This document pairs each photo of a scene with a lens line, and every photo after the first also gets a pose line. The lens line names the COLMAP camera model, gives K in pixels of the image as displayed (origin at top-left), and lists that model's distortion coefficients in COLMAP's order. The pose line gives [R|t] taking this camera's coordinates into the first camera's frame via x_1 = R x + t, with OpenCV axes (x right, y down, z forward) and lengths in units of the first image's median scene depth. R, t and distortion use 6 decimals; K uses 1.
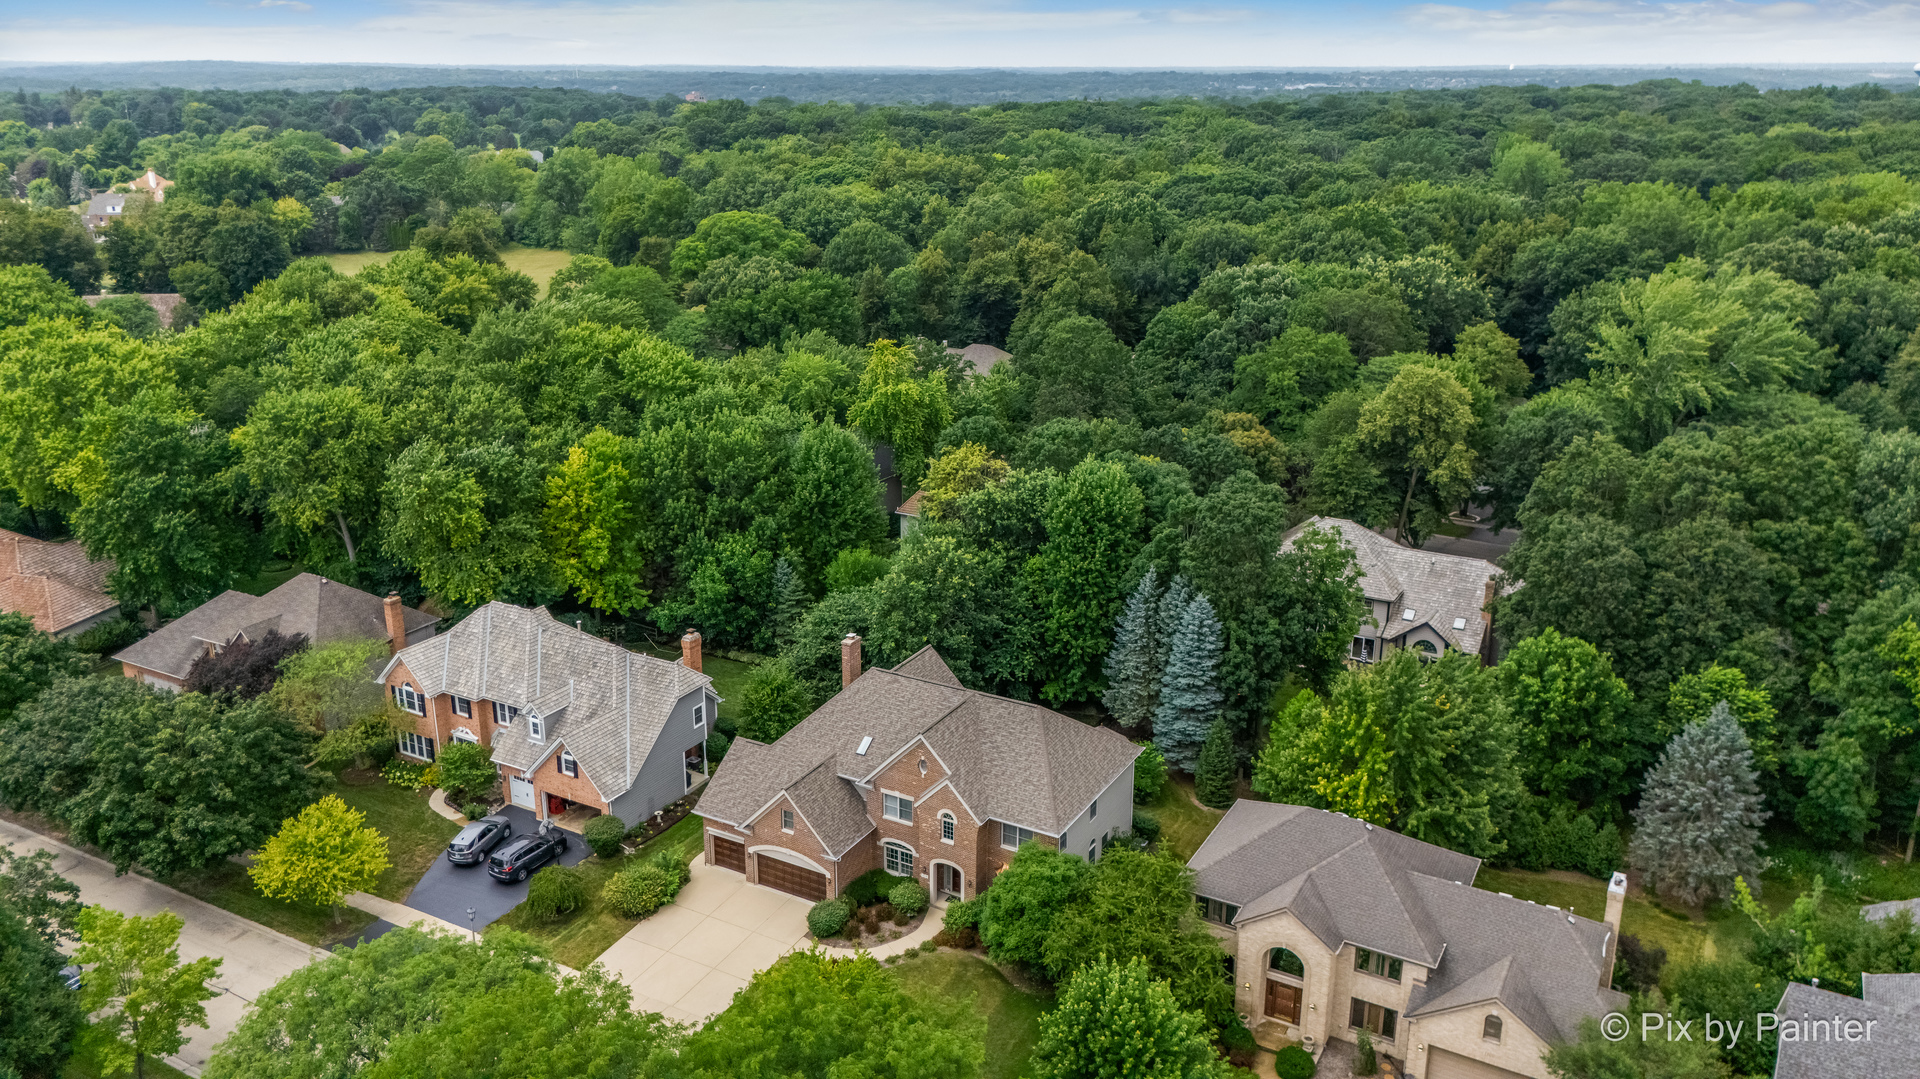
lens RADIAL K [[1438.1, 0, 960.0], [0, 1438.1, 539.5], [0, 0, 1]] dist [0.046147, -0.001948]
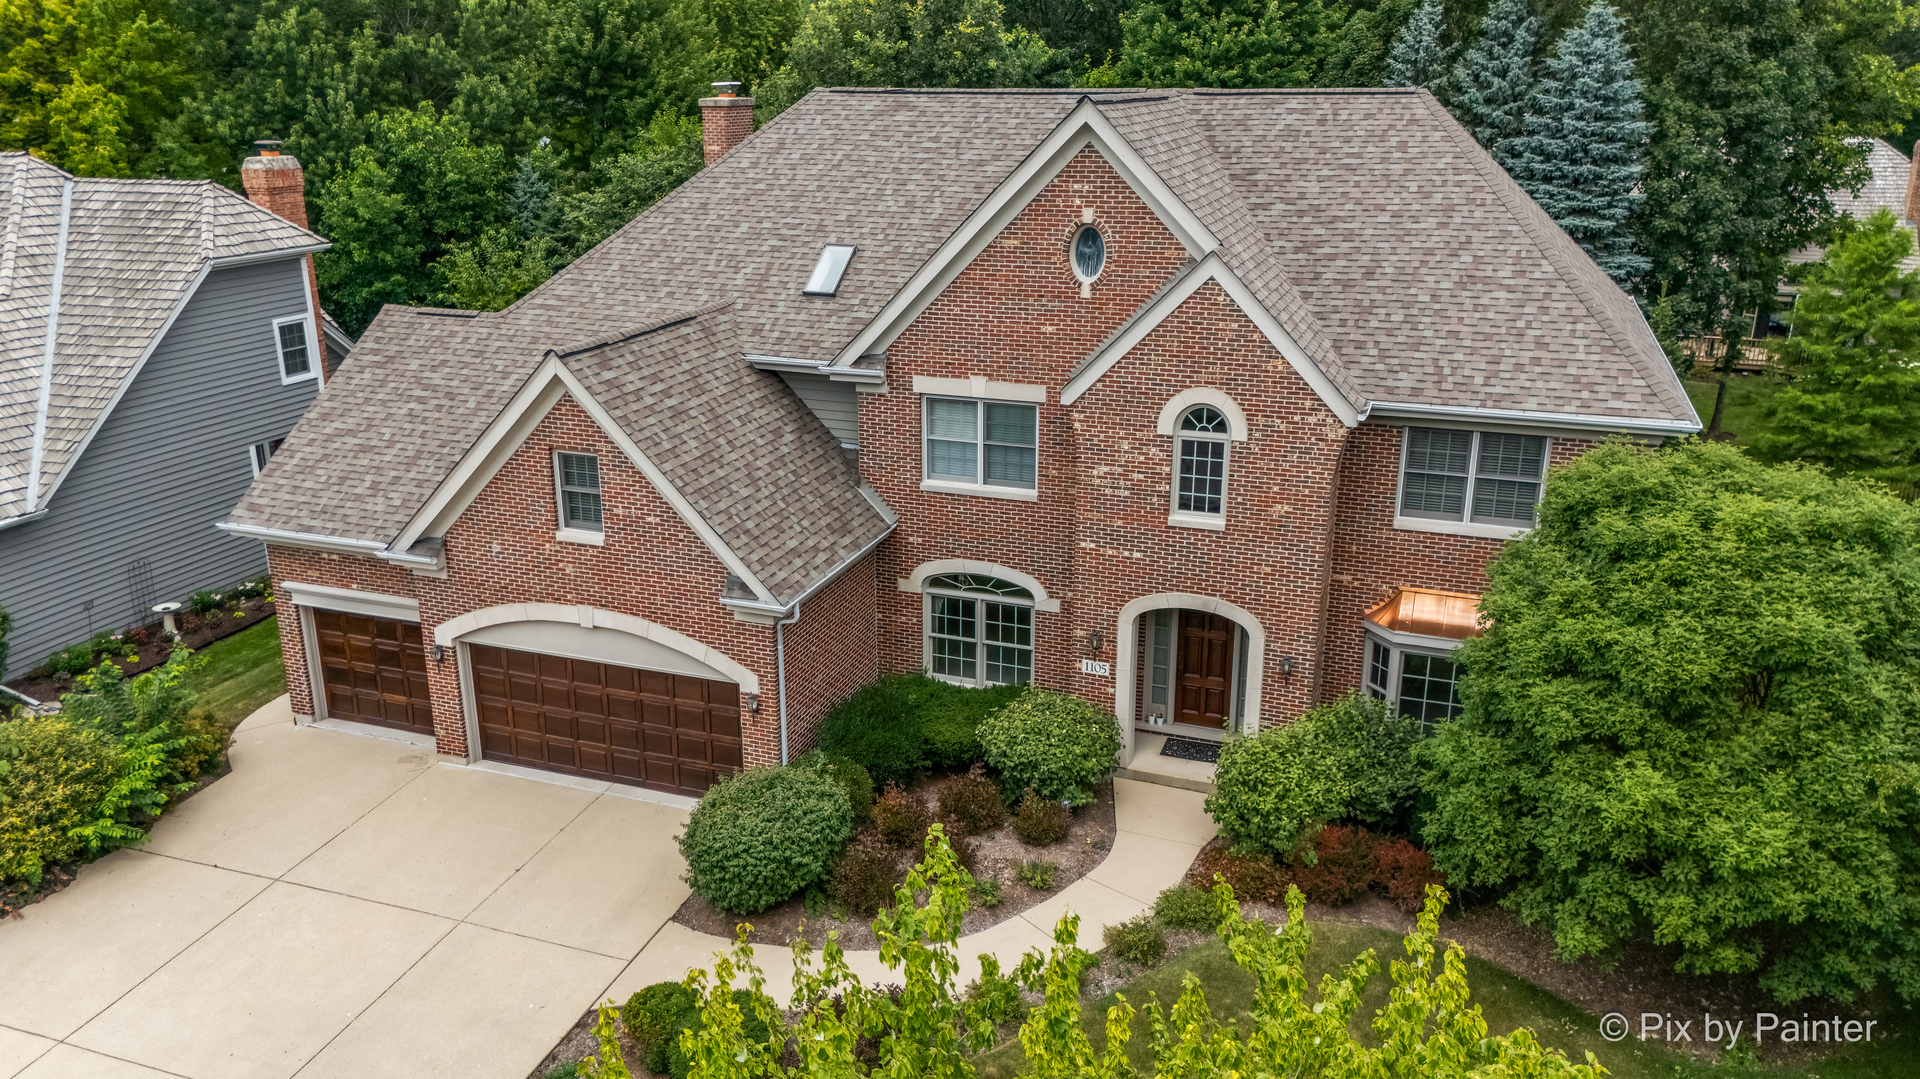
lens RADIAL K [[1438.1, 0, 960.0], [0, 1438.1, 539.5], [0, 0, 1]] dist [0.046147, -0.001948]
pose [[0.985955, -0.050373, 0.159236, -0.092449], [0.050727, 0.998711, 0.001842, 0.204474], [-0.159123, 0.006262, 0.987239, 0.720702]]
